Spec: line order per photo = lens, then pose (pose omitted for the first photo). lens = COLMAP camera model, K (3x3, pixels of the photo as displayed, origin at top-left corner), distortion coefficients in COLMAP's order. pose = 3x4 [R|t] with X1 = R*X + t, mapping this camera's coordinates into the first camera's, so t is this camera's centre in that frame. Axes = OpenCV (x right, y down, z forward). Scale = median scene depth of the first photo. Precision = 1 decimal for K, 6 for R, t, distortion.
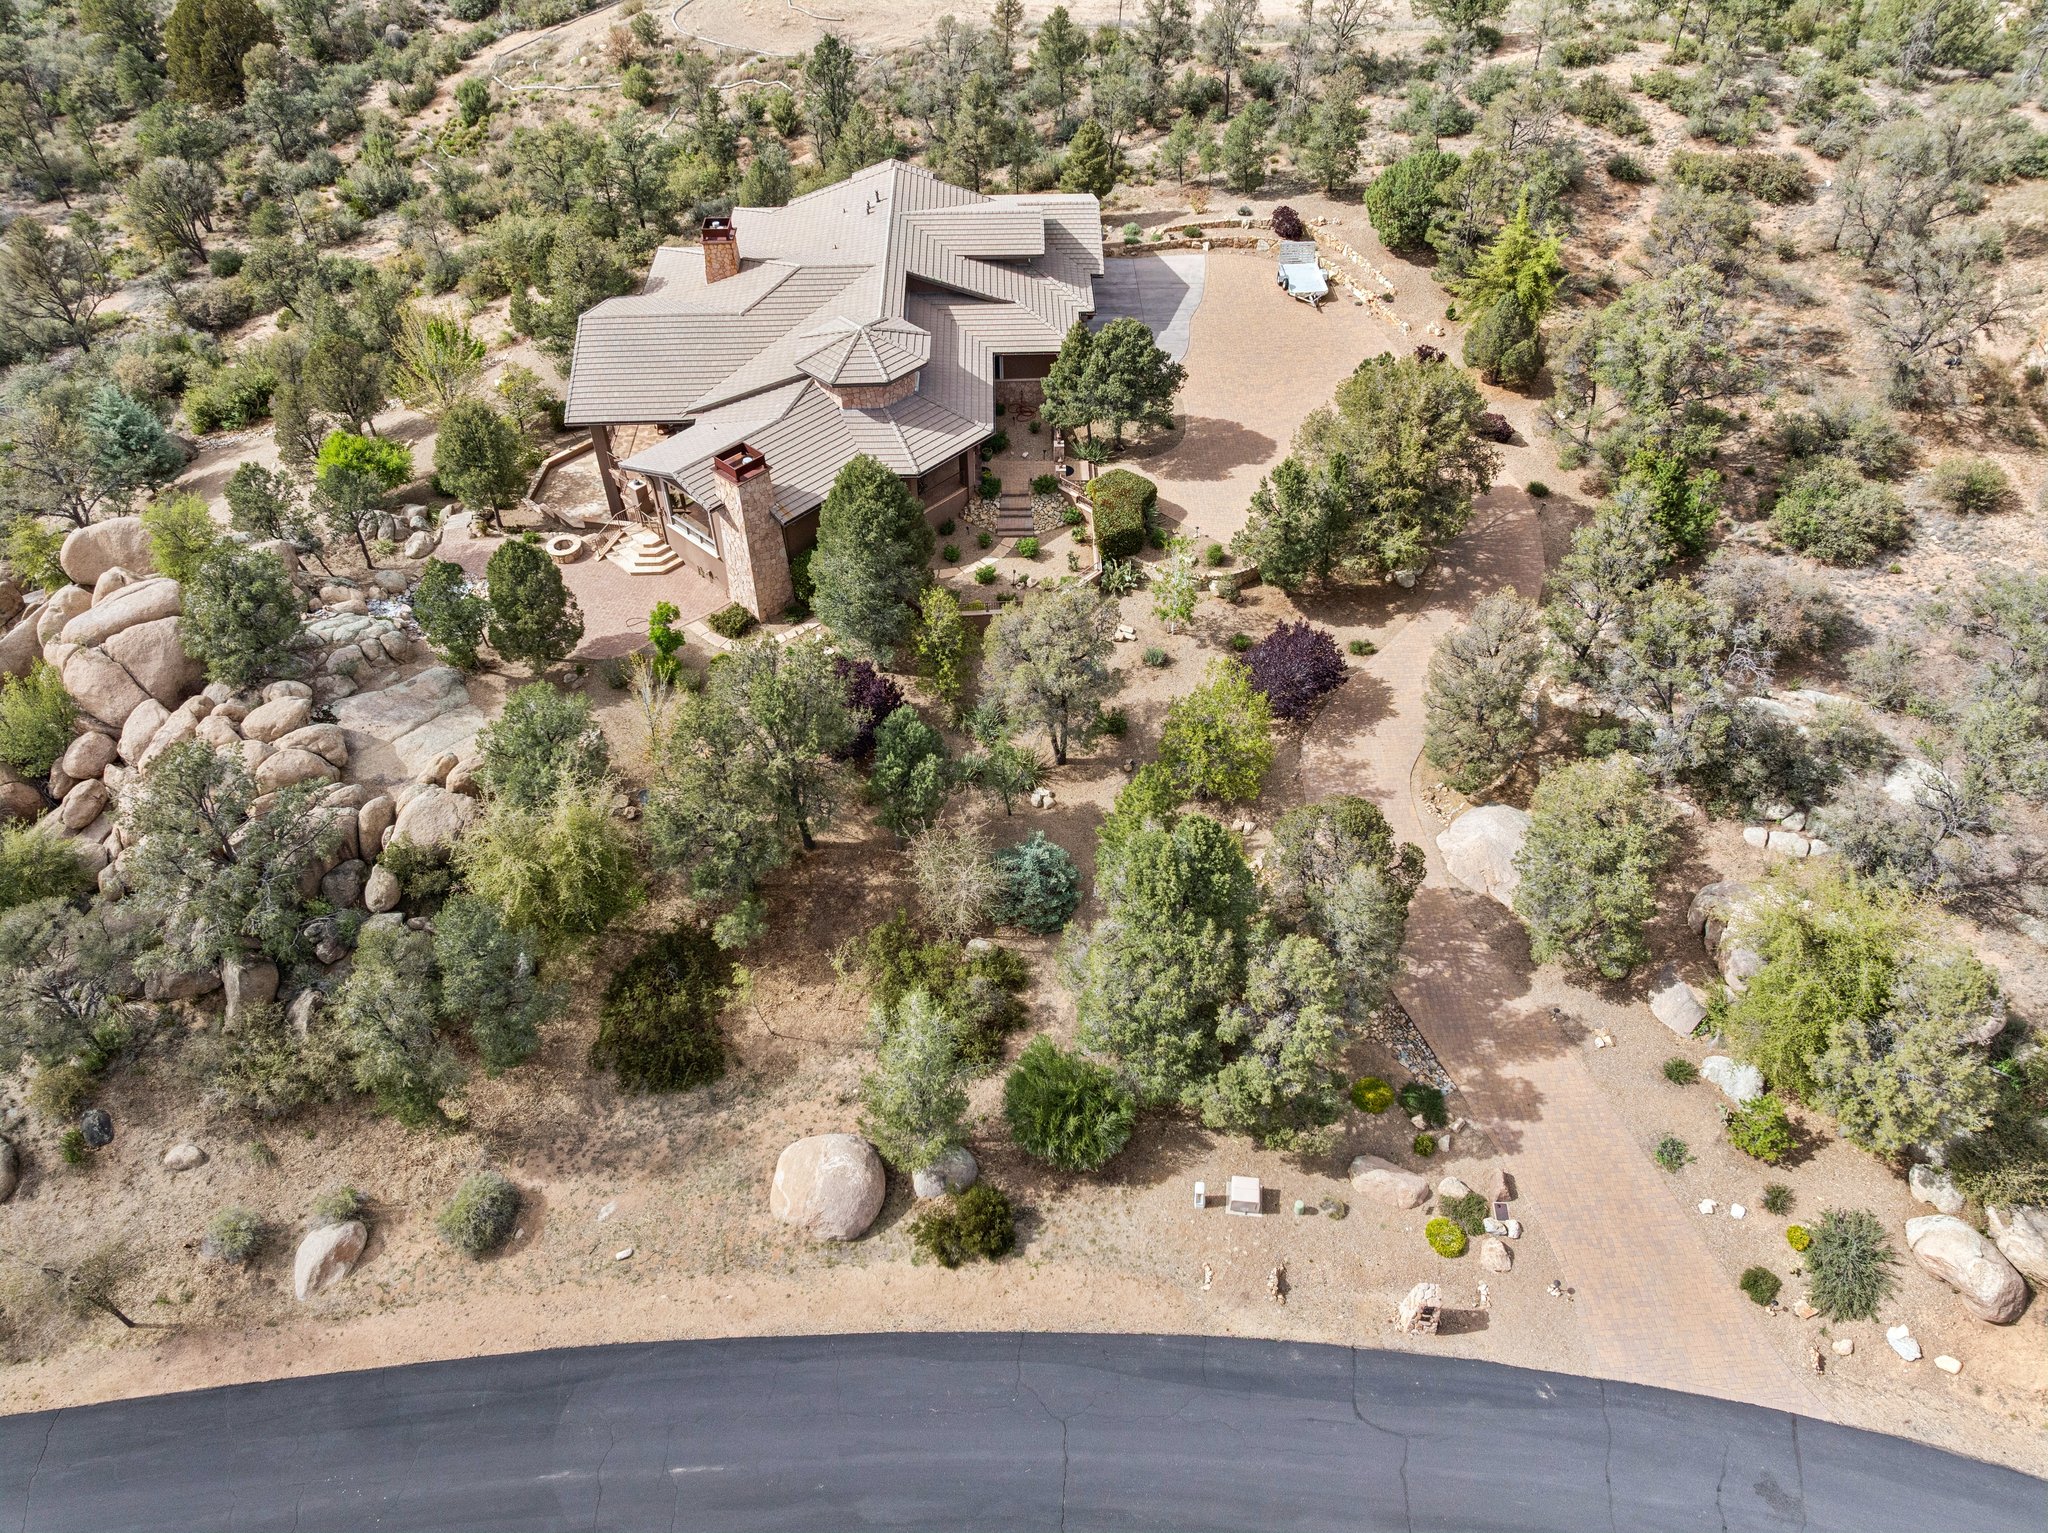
lens RADIAL K [[1435.1, 0, 1015.6], [0, 1435.1, 757.3], [0, 0, 1]] dist [-0.038177, 0.002540]
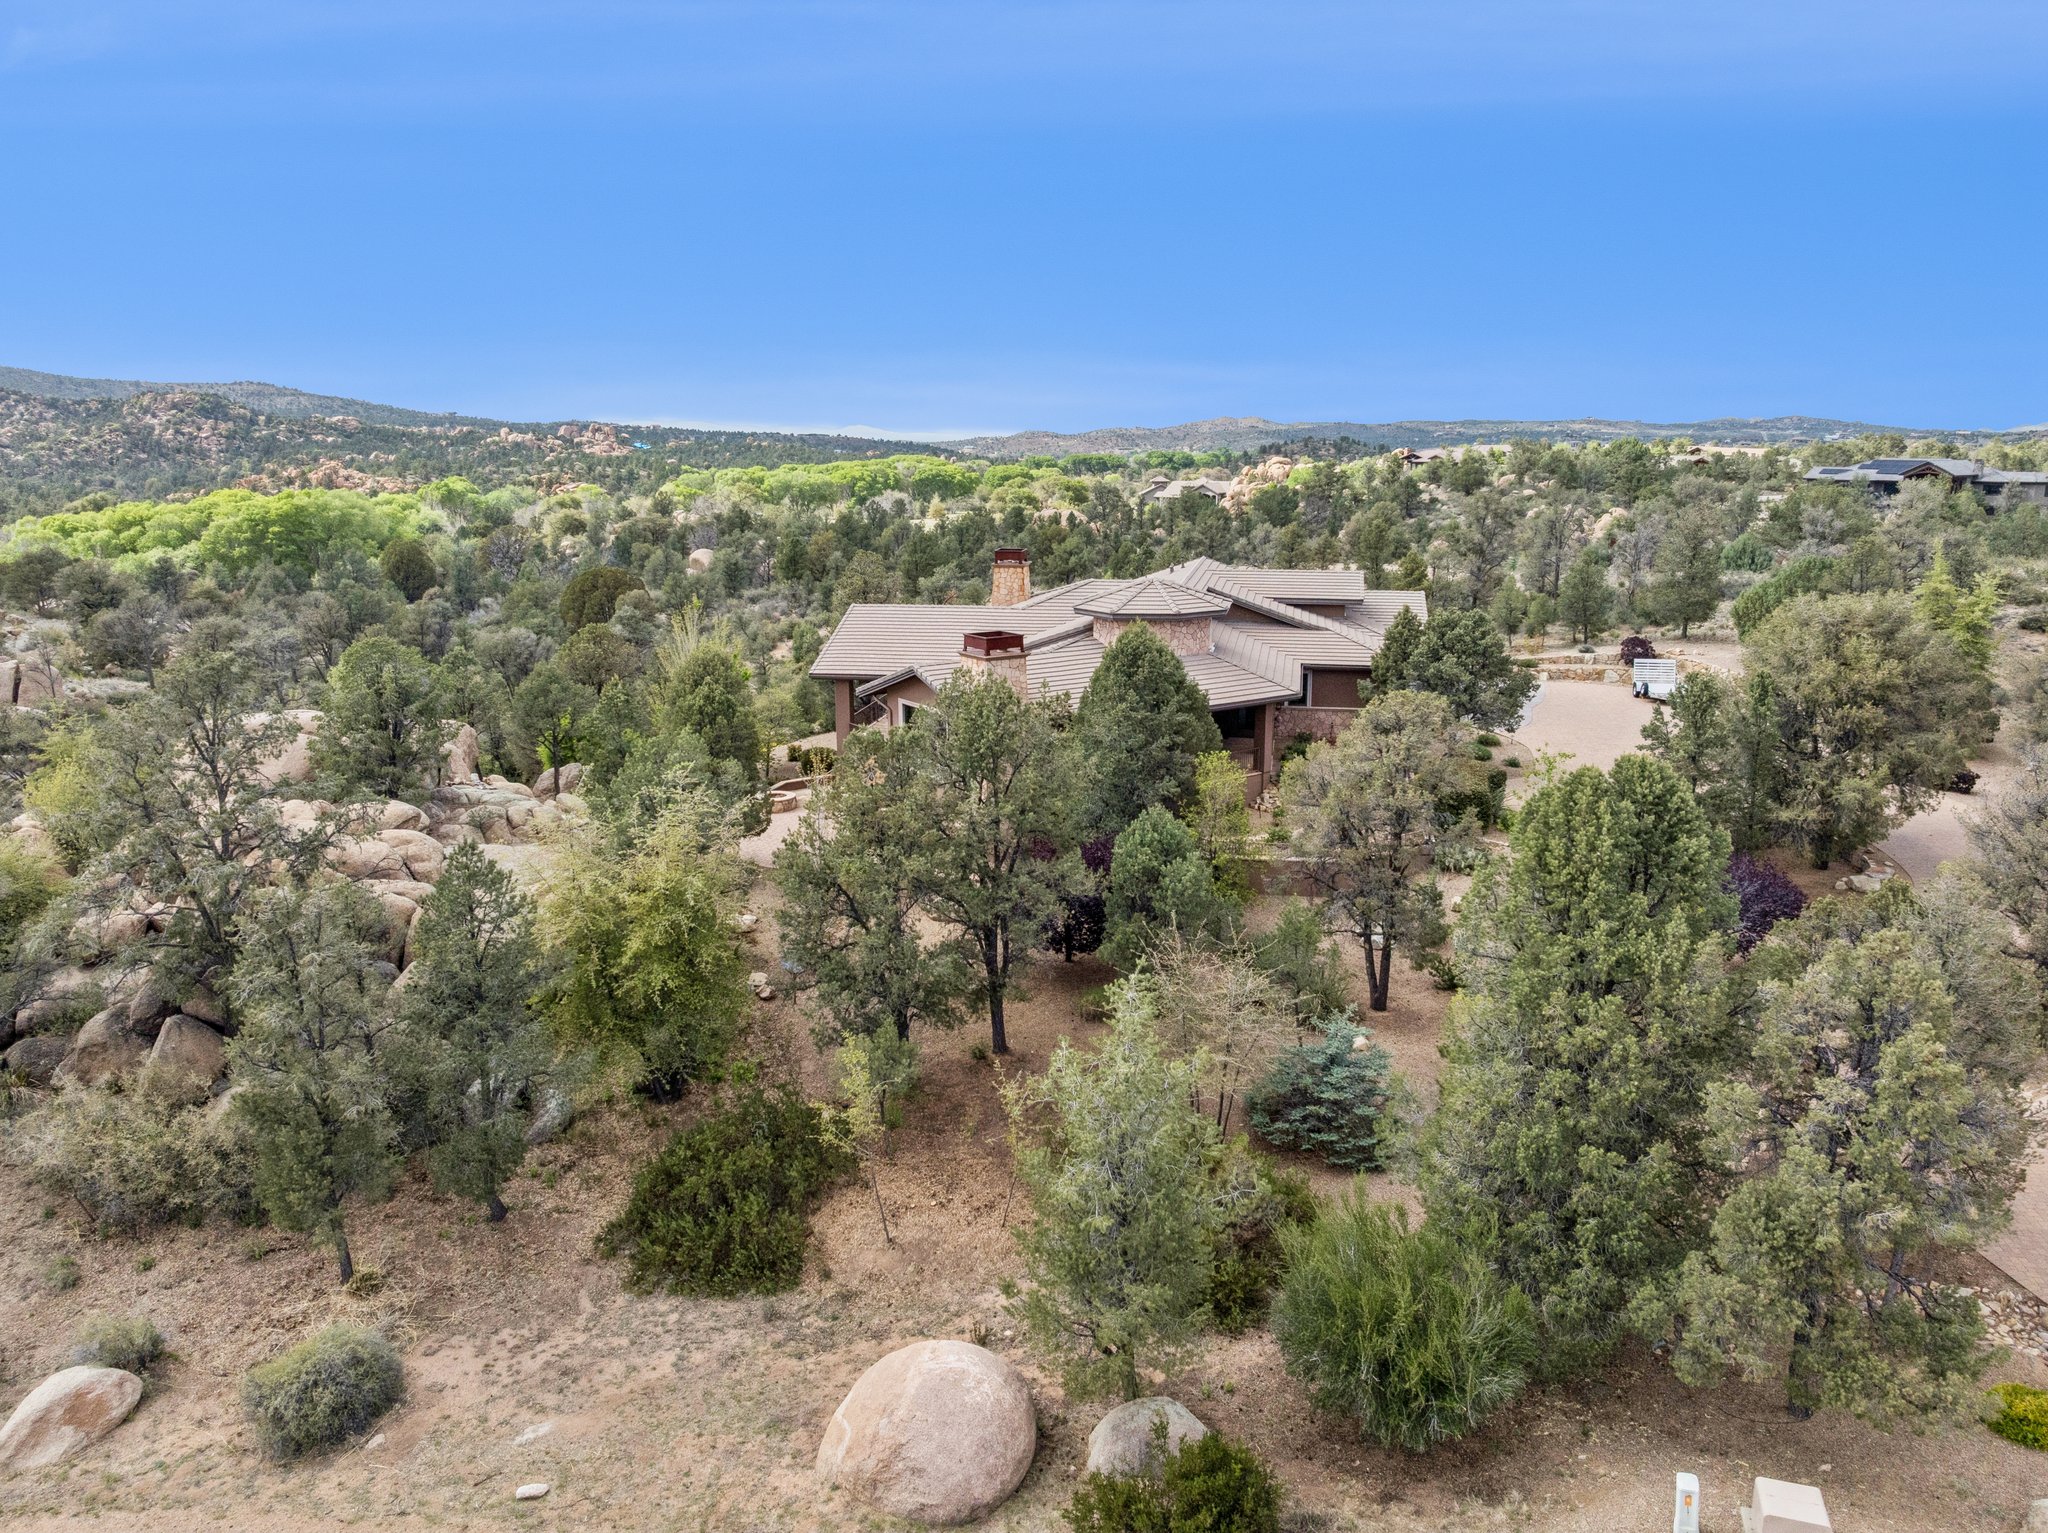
lens RADIAL K [[1435.1, 0, 1022.1], [0, 1435.1, 772.4], [0, 0, 1]] dist [-0.038177, 0.002540]
pose [[0.977950, 0.055195, -0.201412, -0.003692], [-0.152356, 0.848181, -0.507322, 0.302856], [0.142833, 0.526822, 0.837889, 0.370586]]
